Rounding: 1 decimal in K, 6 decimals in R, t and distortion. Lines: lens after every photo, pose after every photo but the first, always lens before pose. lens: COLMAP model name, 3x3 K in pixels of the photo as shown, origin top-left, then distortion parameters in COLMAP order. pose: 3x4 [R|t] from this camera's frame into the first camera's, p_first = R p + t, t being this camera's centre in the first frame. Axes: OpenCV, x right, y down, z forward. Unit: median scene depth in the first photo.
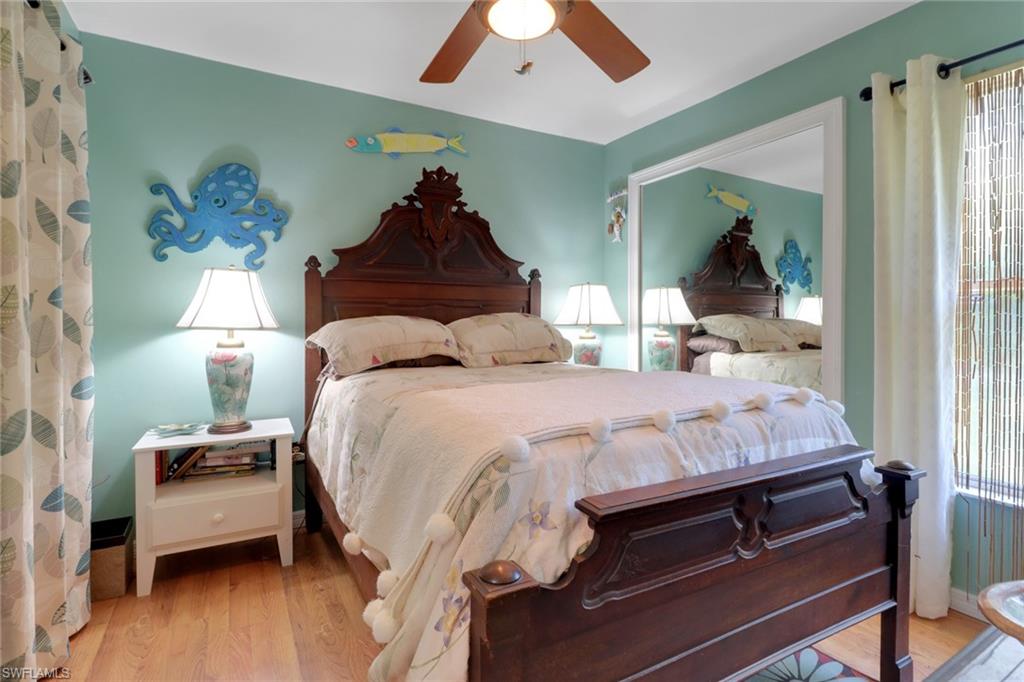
lens RADIAL K [[490.2, 0, 507.7], [0, 490.2, 330.4], [0, 0, 1]] dist [0.017458, -0.013260]
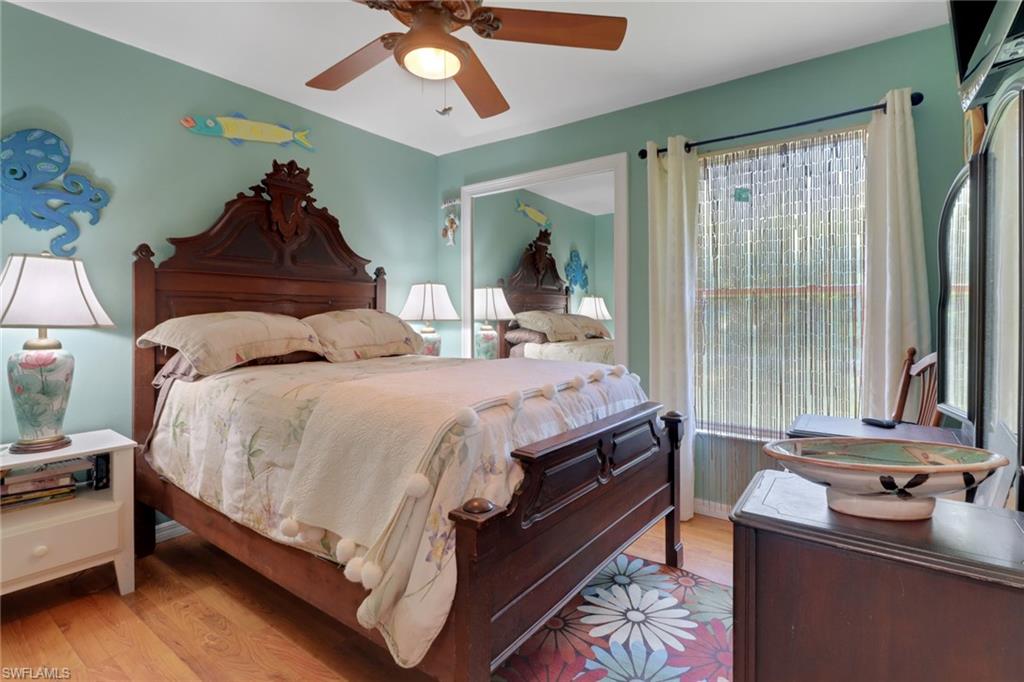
lens RADIAL K [[483.8, 0, 516.8], [0, 483.8, 321.7], [0, 0, 1]] dist [0.018428, -0.012559]
pose [[0.907146, -0.005525, 0.420779, -0.179966], [0.008642, 0.999948, -0.005501, -0.000330], [-0.420726, 0.008627, 0.907147, -0.093578]]
